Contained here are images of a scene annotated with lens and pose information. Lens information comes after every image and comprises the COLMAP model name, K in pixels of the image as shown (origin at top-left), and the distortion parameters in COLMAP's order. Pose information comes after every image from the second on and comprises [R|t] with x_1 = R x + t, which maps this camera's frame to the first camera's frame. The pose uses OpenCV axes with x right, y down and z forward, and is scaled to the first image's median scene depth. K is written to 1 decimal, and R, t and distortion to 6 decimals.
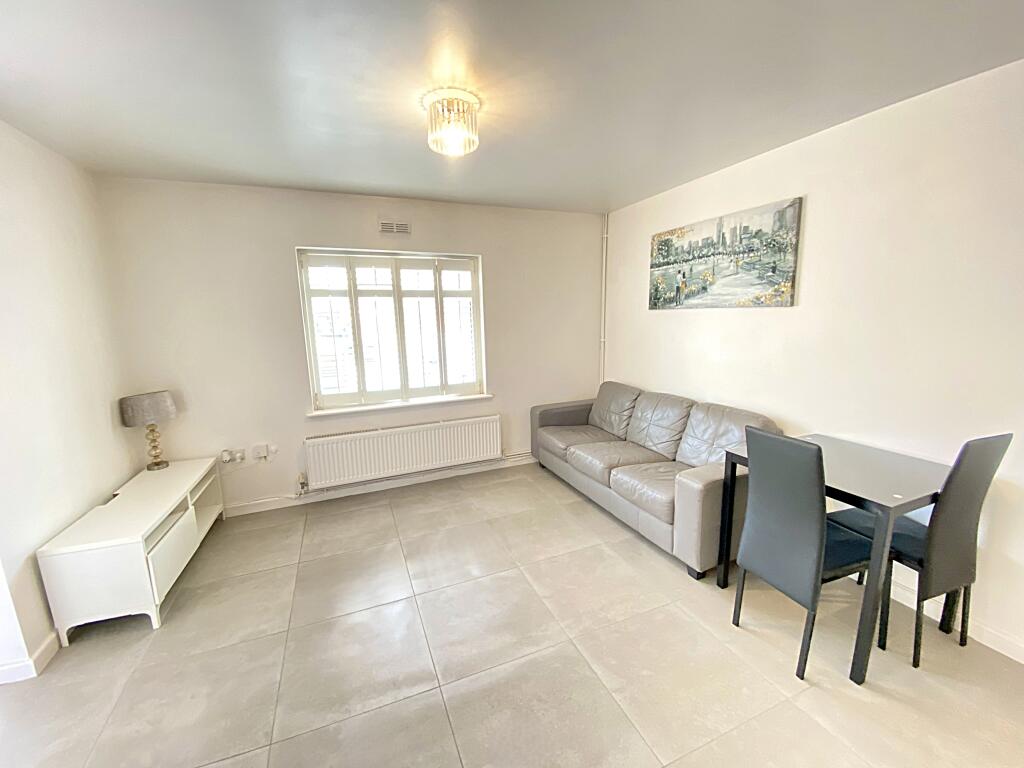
lens RADIAL K [[405.1, 0, 512.0], [0, 405.1, 384.0], [0, 0, 1]] dist [0.014799, -0.000088]
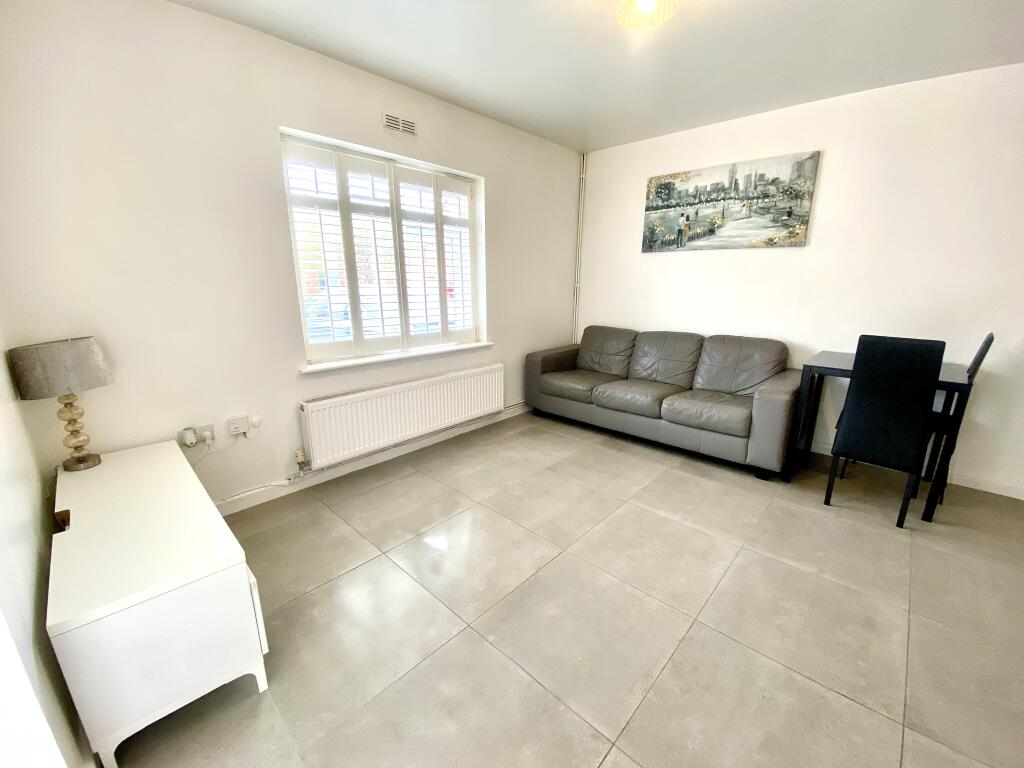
lens RADIAL K [[409.5, 0, 512.0], [0, 409.5, 384.0], [0, 0, 1]] dist [0.000640, -0.000004]
pose [[0.912851, -0.075317, 0.401286, -0.482540], [0.043341, 0.995160, 0.088190, 0.054117], [-0.405987, -0.063112, 0.911697, 0.180772]]
